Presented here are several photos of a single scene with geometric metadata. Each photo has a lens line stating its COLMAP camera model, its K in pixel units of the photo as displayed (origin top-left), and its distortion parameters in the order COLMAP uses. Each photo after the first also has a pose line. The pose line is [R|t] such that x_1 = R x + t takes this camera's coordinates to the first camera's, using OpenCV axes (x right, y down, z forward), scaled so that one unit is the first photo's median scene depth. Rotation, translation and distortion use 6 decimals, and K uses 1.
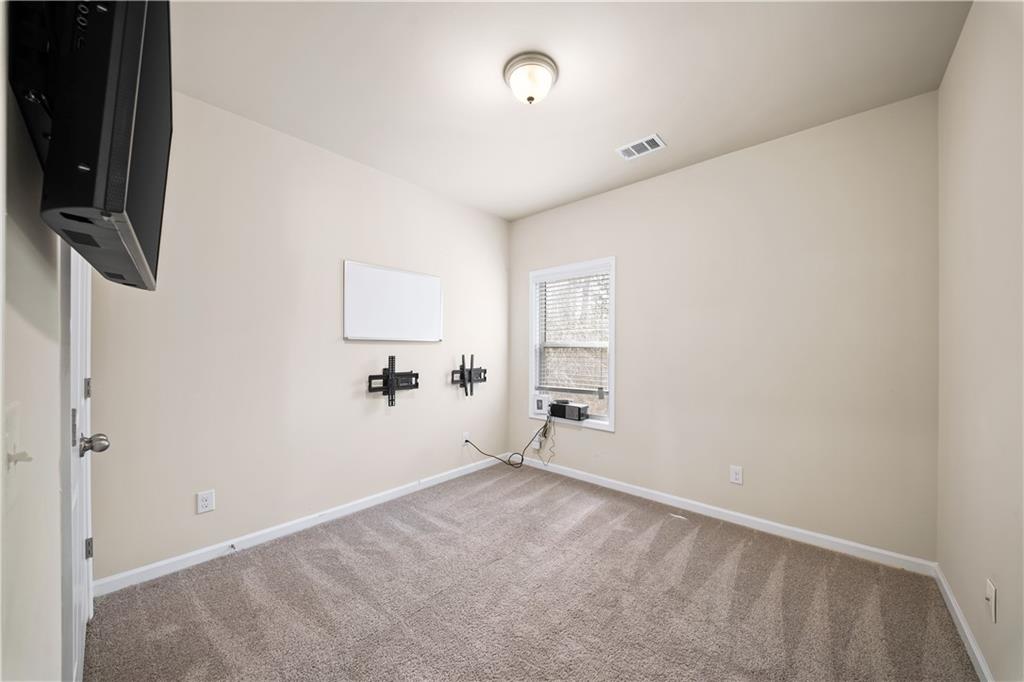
lens RADIAL K [[360.1, 0, 511.4], [0, 360.1, 345.8], [0, 0, 1]] dist [-0.000261, -0.000052]
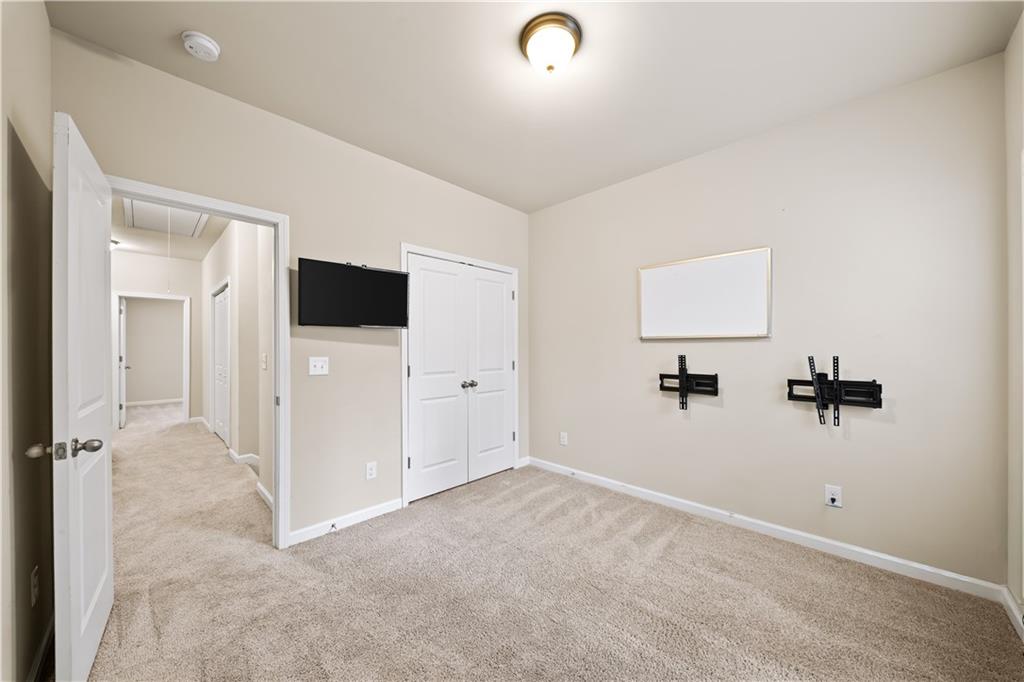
lens RADIAL K [[363.3, 0, 512.0], [0, 363.3, 341.0], [0, 0, 1]] dist [0.000300, 0.000038]
pose [[-0.038398, -0.011922, -0.999191, 0.634272], [0.017820, 0.999762, -0.012614, -0.004755], [0.999104, -0.018290, -0.038177, 0.611777]]
